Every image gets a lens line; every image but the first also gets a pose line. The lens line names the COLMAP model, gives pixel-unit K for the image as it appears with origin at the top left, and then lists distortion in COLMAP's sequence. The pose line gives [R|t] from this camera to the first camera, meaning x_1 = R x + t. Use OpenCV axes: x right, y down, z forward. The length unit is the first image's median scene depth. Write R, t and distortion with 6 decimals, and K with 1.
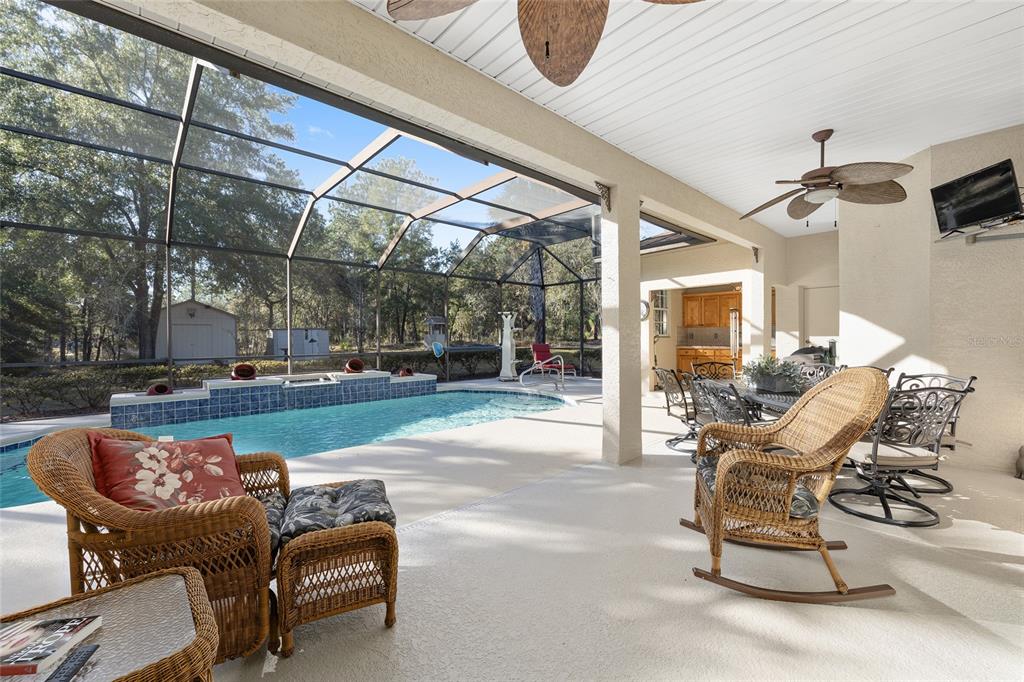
lens RADIAL K [[413.9, 0, 510.0], [0, 413.9, 338.9], [0, 0, 1]] dist [-0.004133, -0.000133]
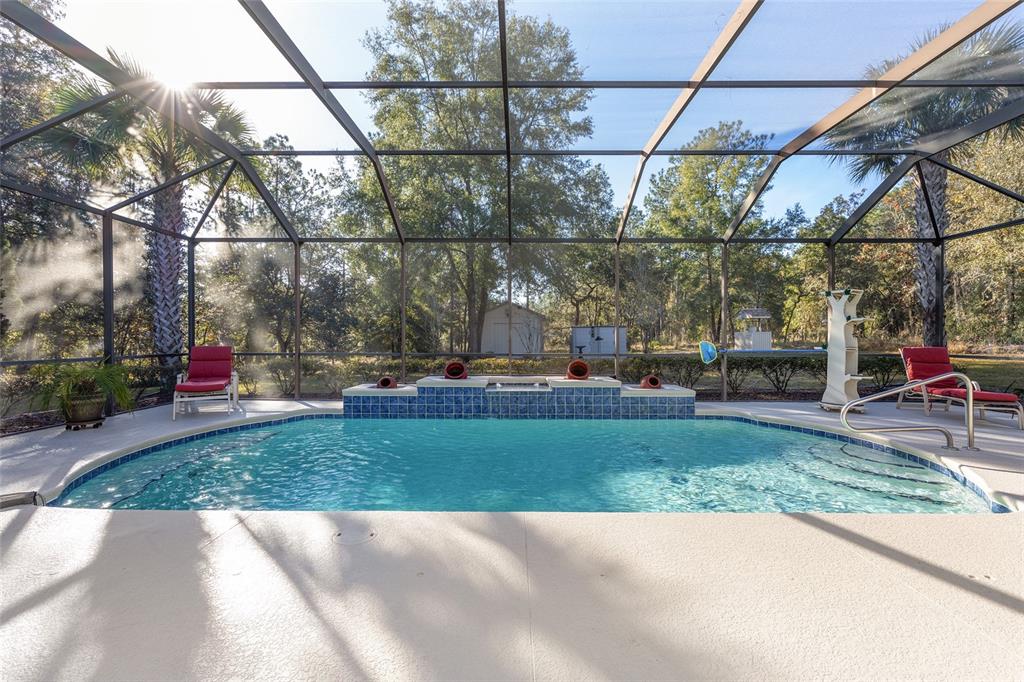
lens RADIAL K [[427.3, 0, 513.2], [0, 427.3, 338.9], [0, 0, 1]] dist [-0.011128, 0.000204]
pose [[0.735090, 0.009150, -0.677907, 0.067351], [-0.007943, 0.999957, 0.004884, 0.004099], [0.677922, 0.001794, 0.735131, 0.295054]]
